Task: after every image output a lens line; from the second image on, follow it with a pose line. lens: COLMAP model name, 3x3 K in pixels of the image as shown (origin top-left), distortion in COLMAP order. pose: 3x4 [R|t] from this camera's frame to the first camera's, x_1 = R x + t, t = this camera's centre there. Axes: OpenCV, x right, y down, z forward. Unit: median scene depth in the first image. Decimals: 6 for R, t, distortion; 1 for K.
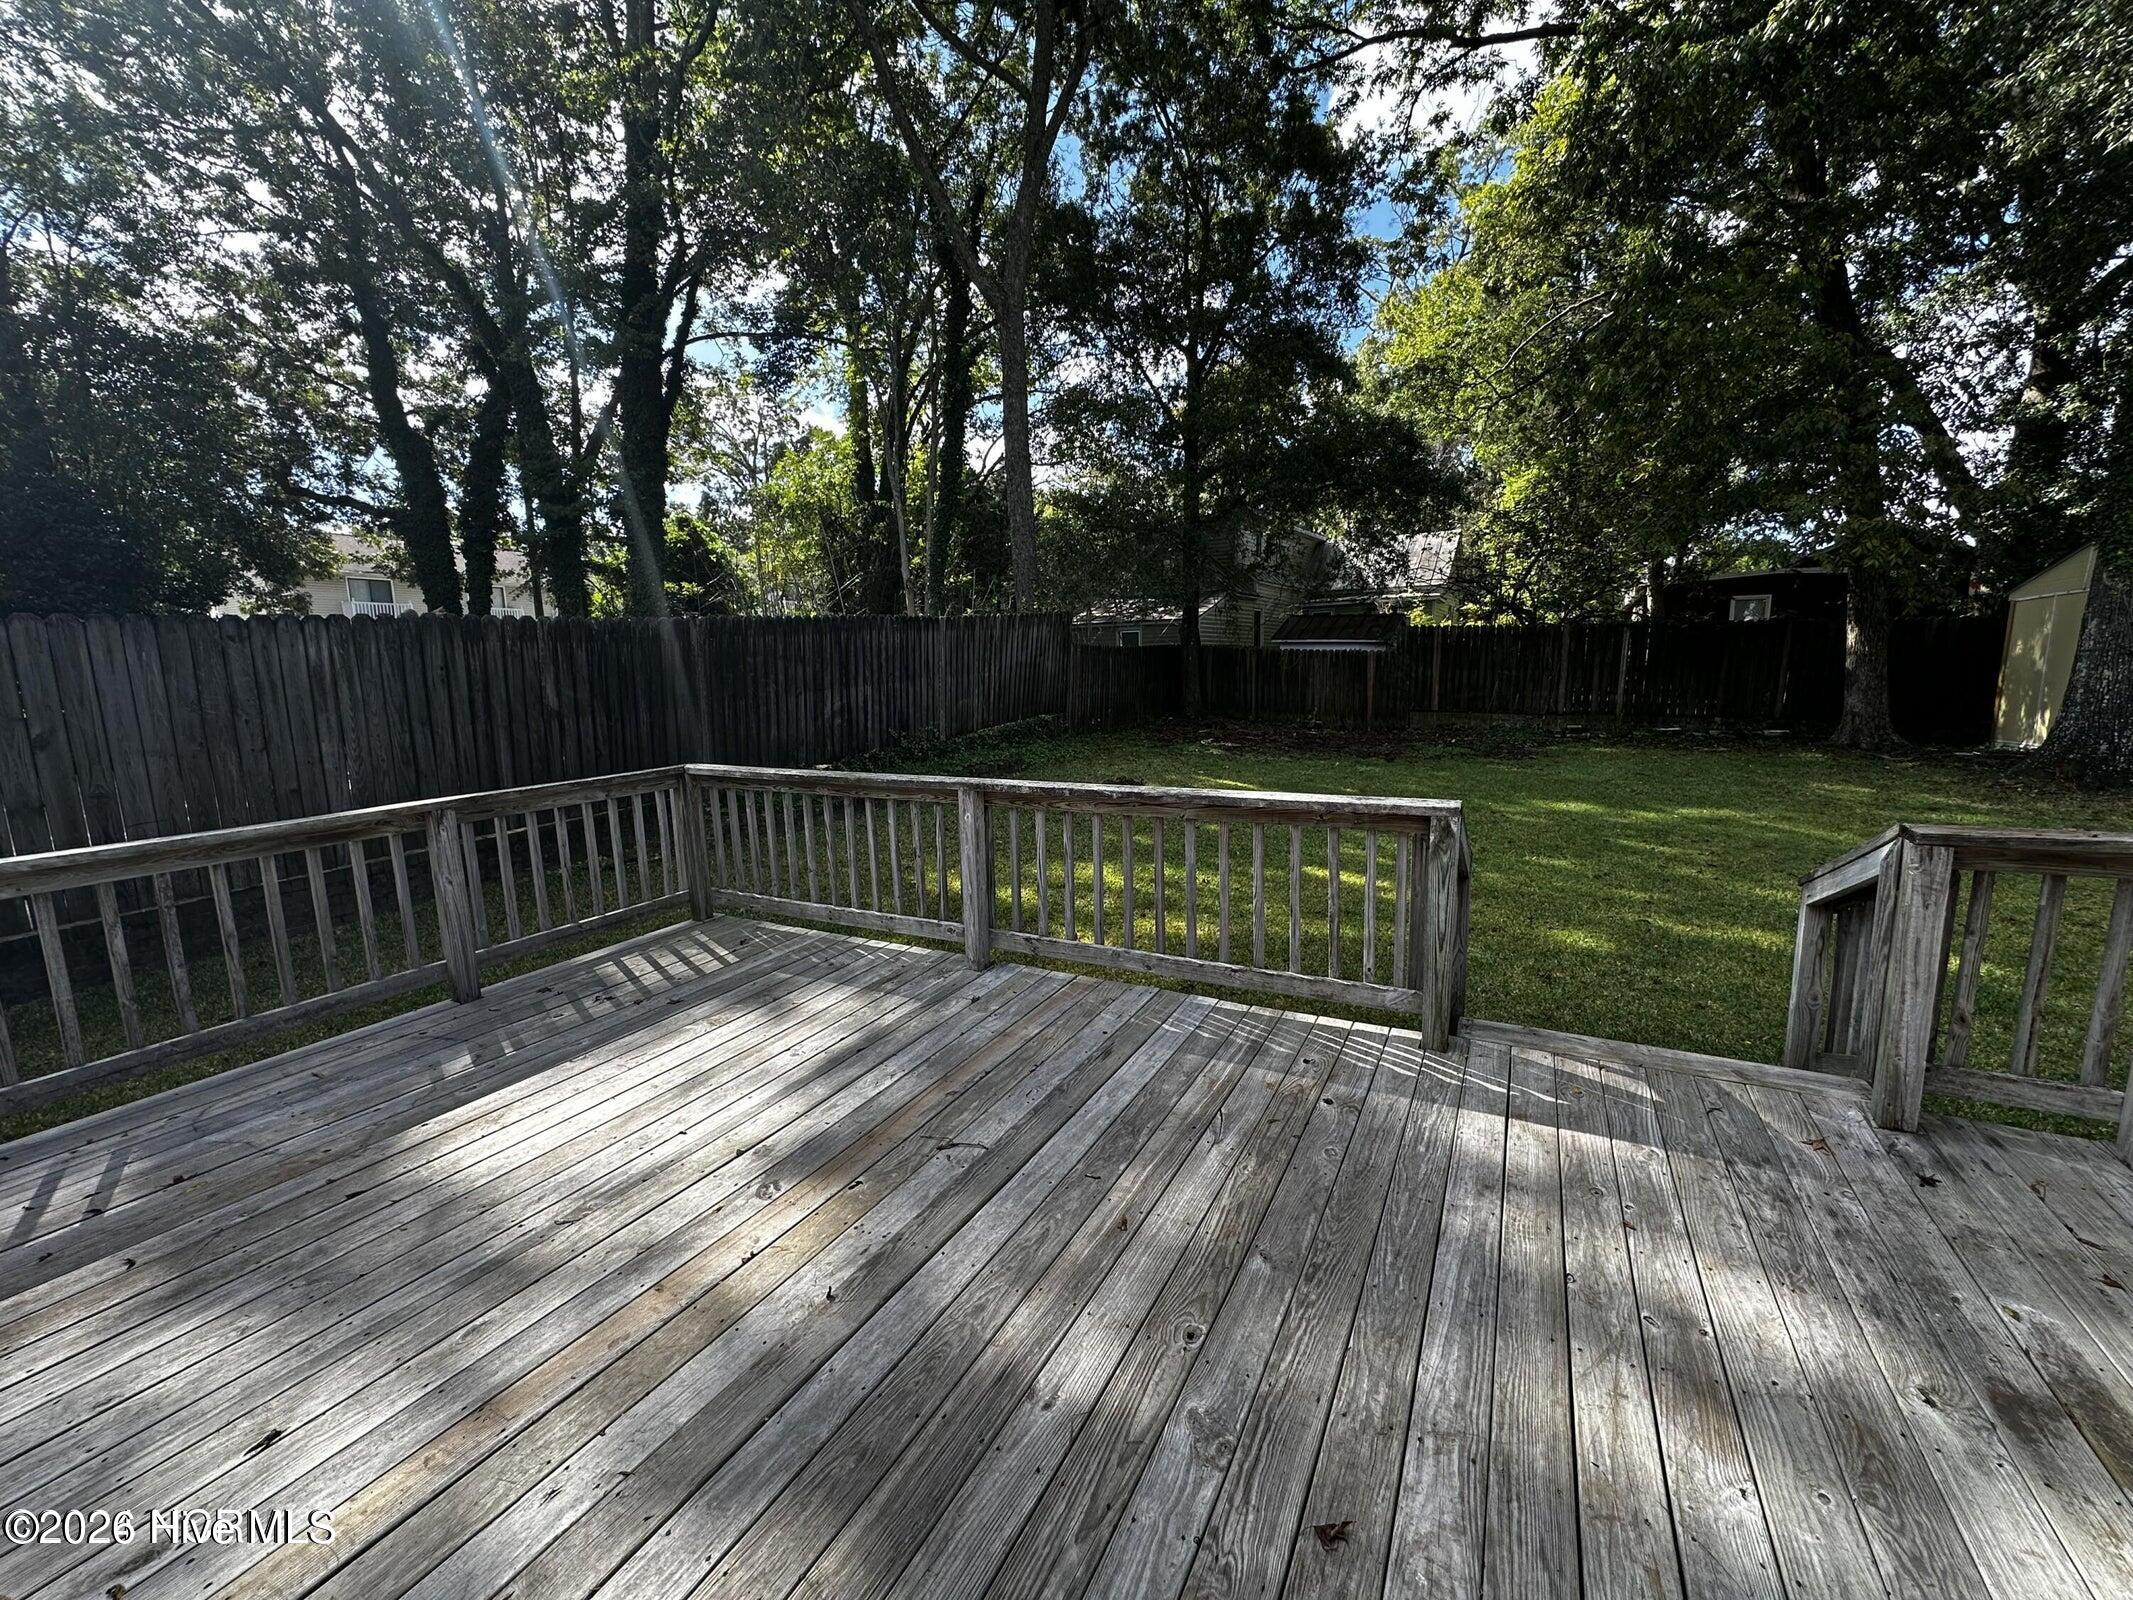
lens RADIAL K [[849.6, 0, 1061.8], [0, 849.6, 800.6], [0, 0, 1]] dist [-0.001709, -0.000208]
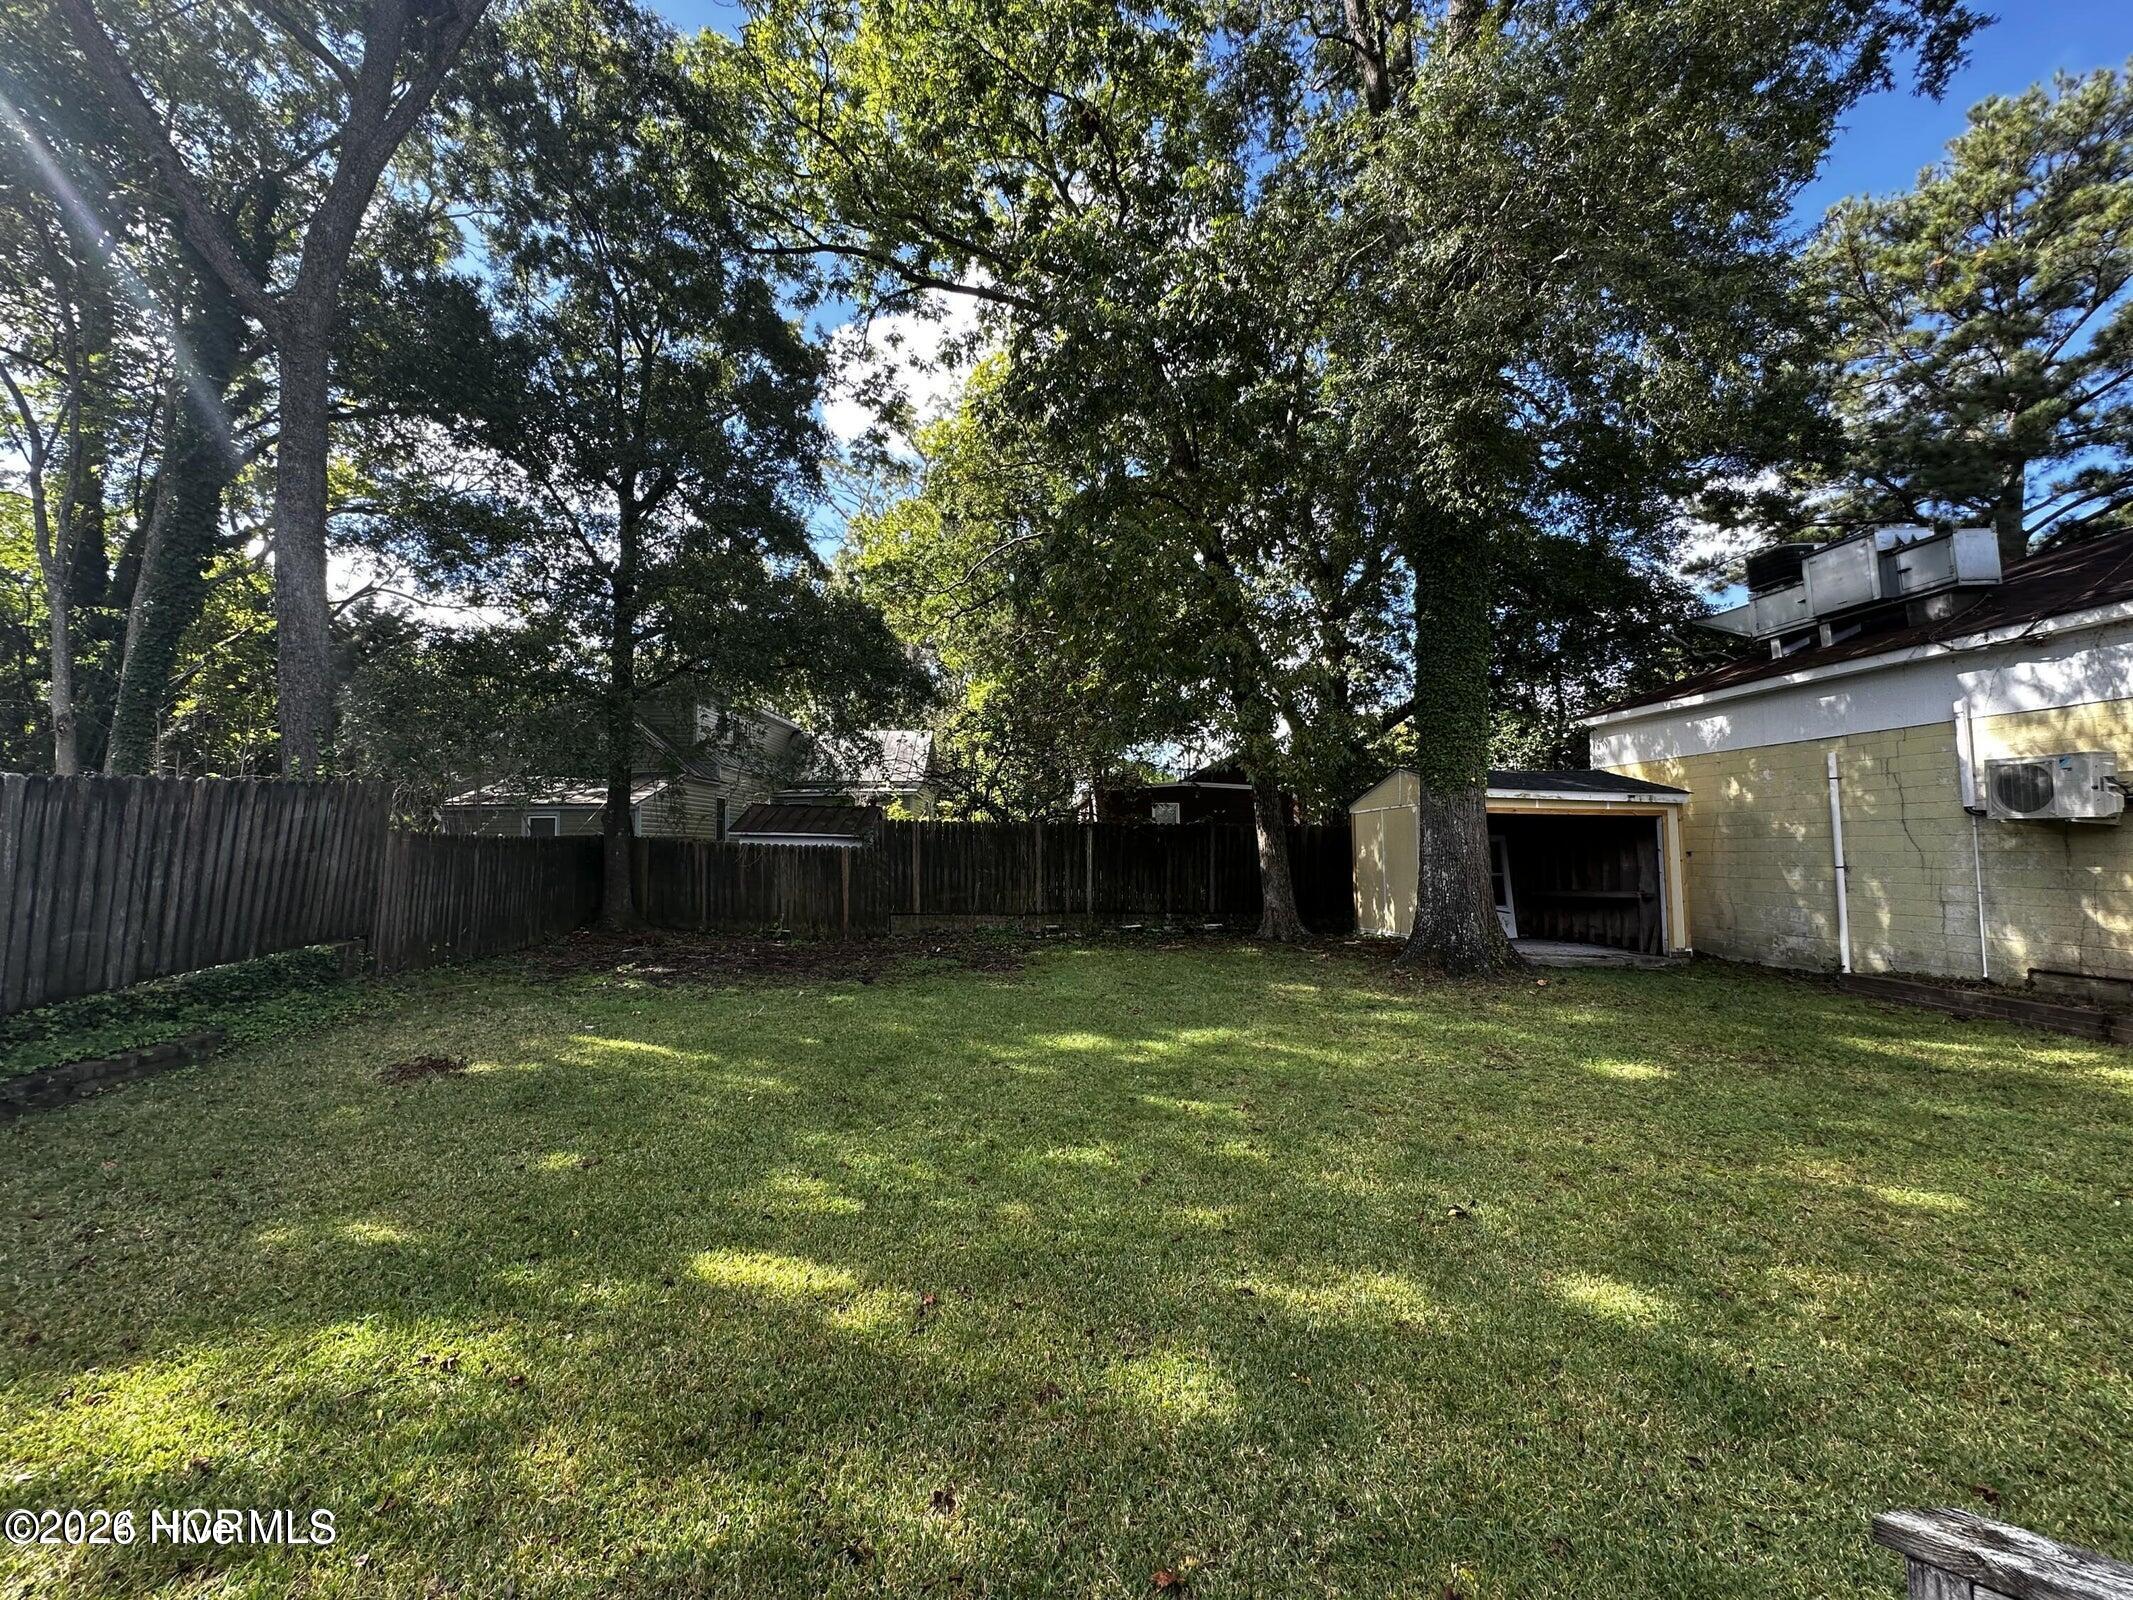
lens RADIAL K [[849.6, 0, 1065.1], [0, 849.6, 804.1], [0, 0, 1]] dist [-0.001709, -0.000208]
pose [[0.834867, 0.039892, 0.549005, 0.068480], [0.080944, 0.977631, -0.194128, -0.030204], [-0.544468, 0.206509, 0.812963, 0.152551]]
